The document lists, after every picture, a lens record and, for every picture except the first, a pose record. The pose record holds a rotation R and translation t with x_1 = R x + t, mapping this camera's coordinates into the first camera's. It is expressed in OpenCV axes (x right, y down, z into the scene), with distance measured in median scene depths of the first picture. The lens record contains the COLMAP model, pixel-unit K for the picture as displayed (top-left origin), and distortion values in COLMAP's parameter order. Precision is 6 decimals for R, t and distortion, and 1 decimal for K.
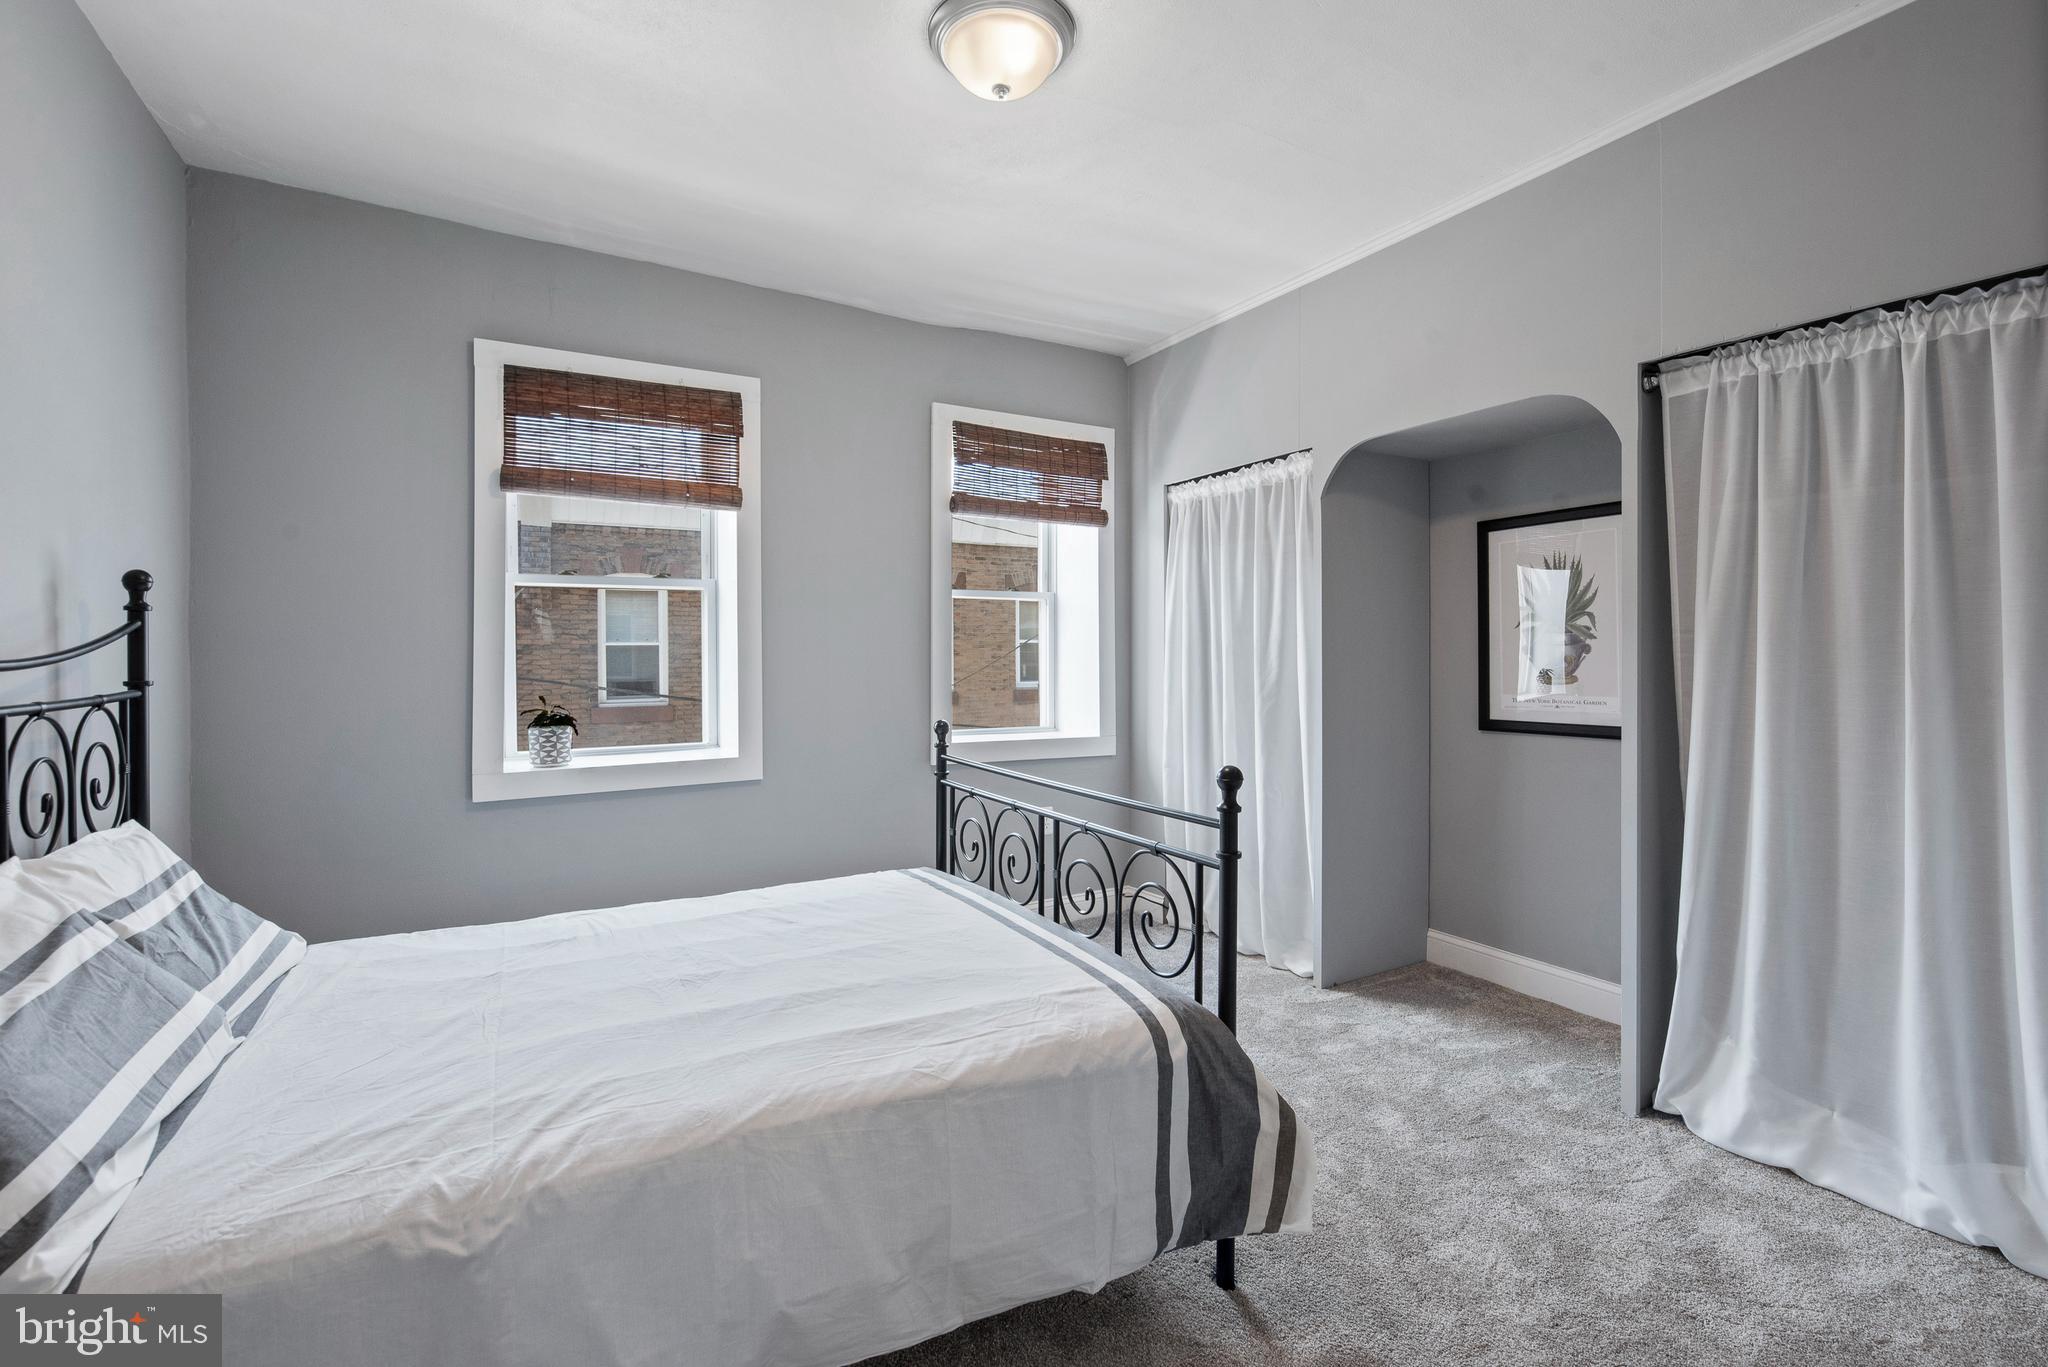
lens RADIAL K [[894.3, 0, 1013.0], [0, 894.3, 650.6], [0, 0, 1]] dist [-0.002471, -0.008923]
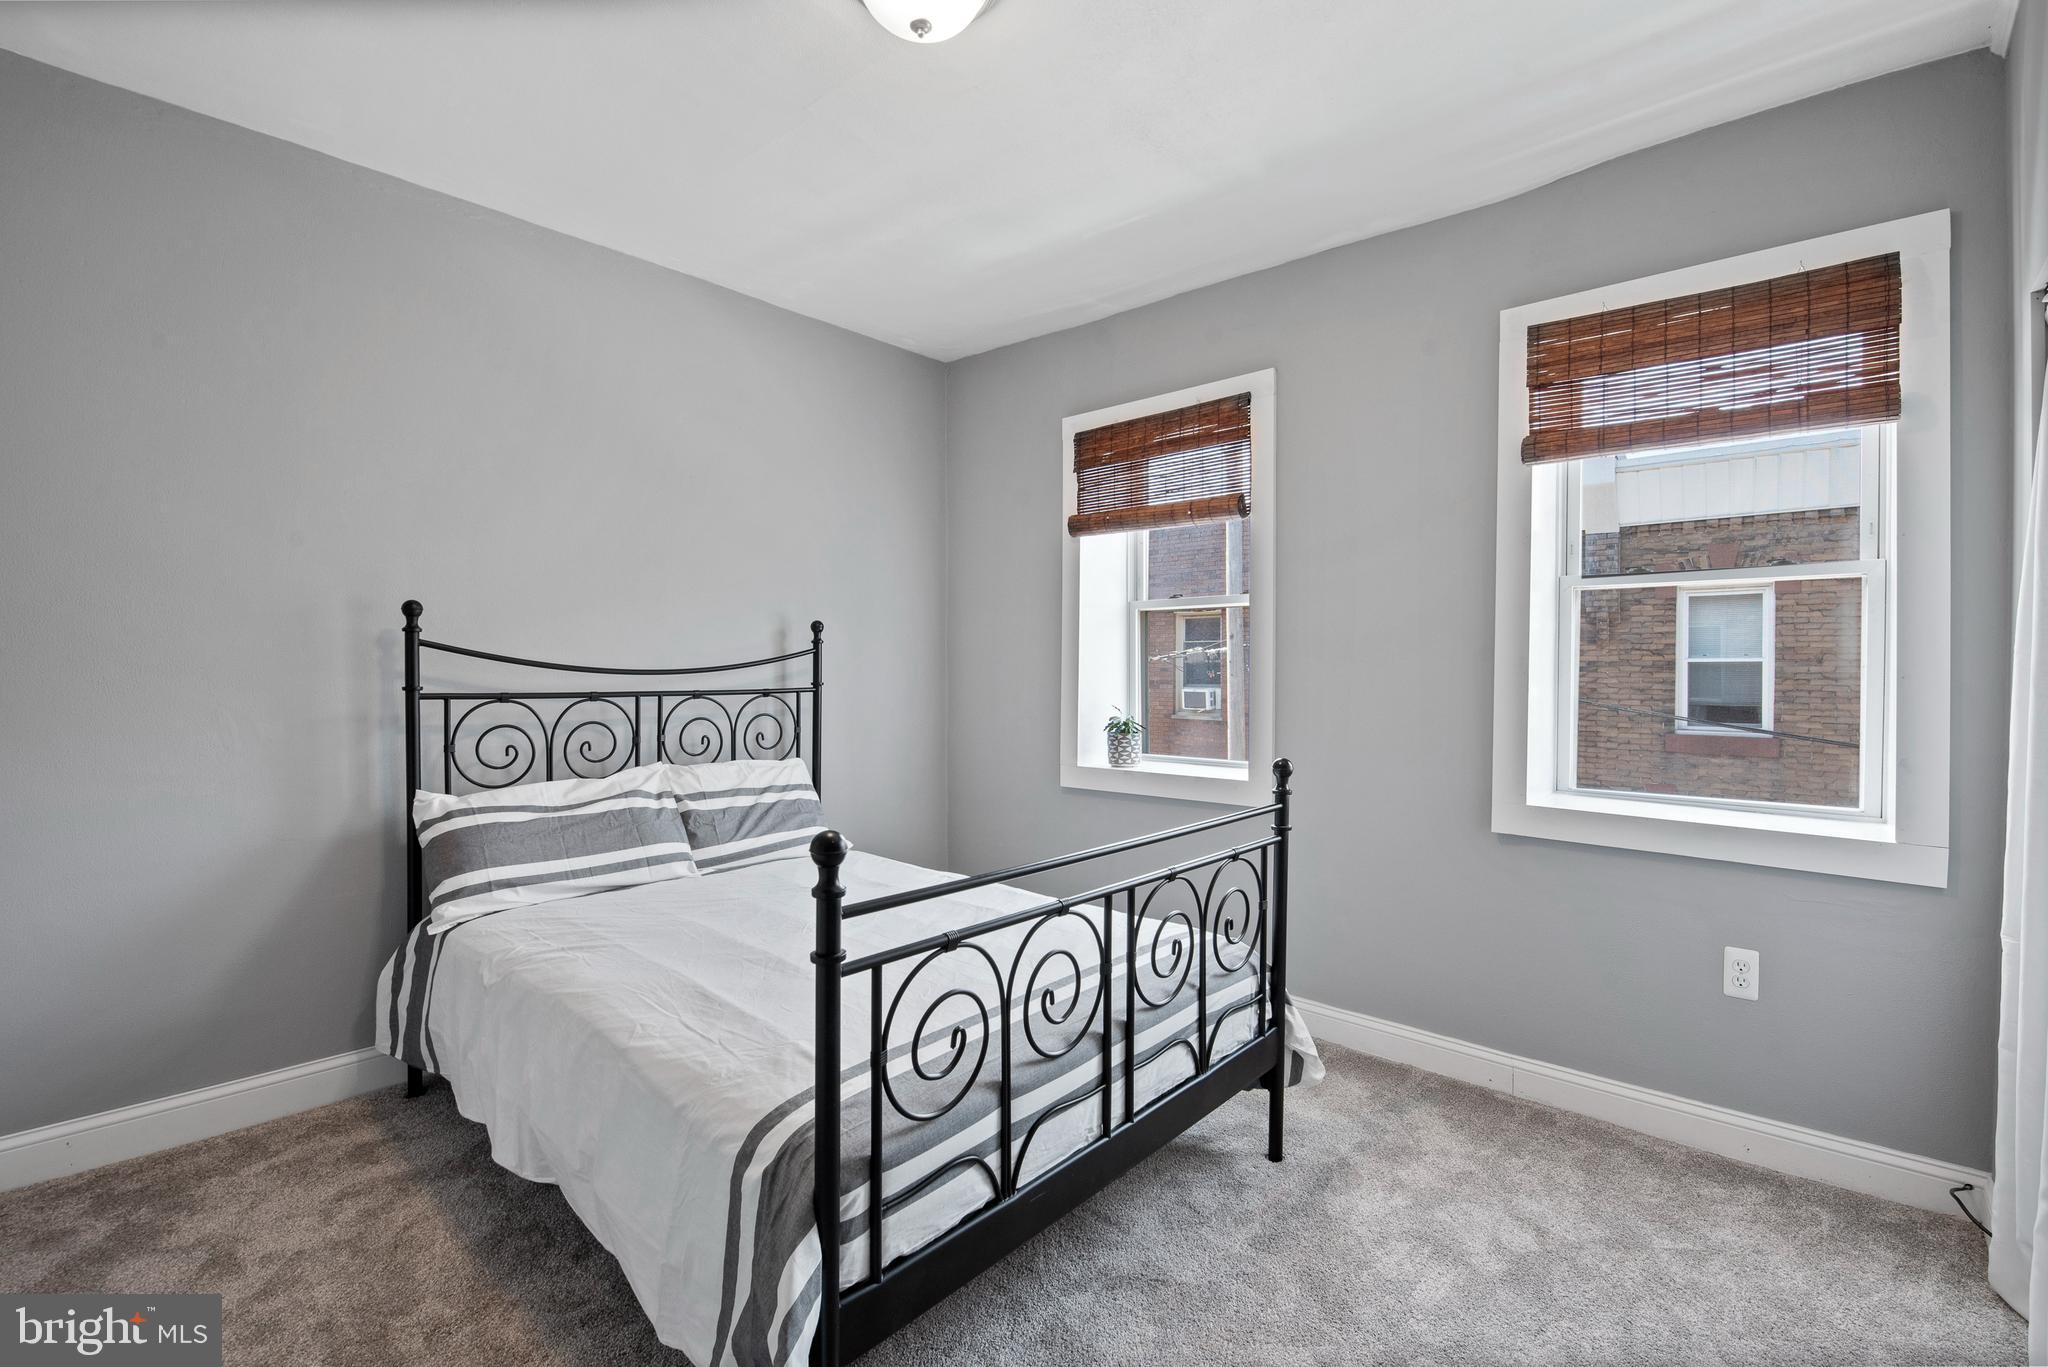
lens RADIAL K [[894.3, 0, 1034.9], [0, 894.3, 667.3], [0, 0, 1]] dist [-0.002471, -0.008923]
pose [[0.320961, 0.003681, -0.947085, 0.503029], [-0.003918, 0.999989, 0.002559, -0.001382], [0.947084, 0.002889, 0.320972, 0.484220]]
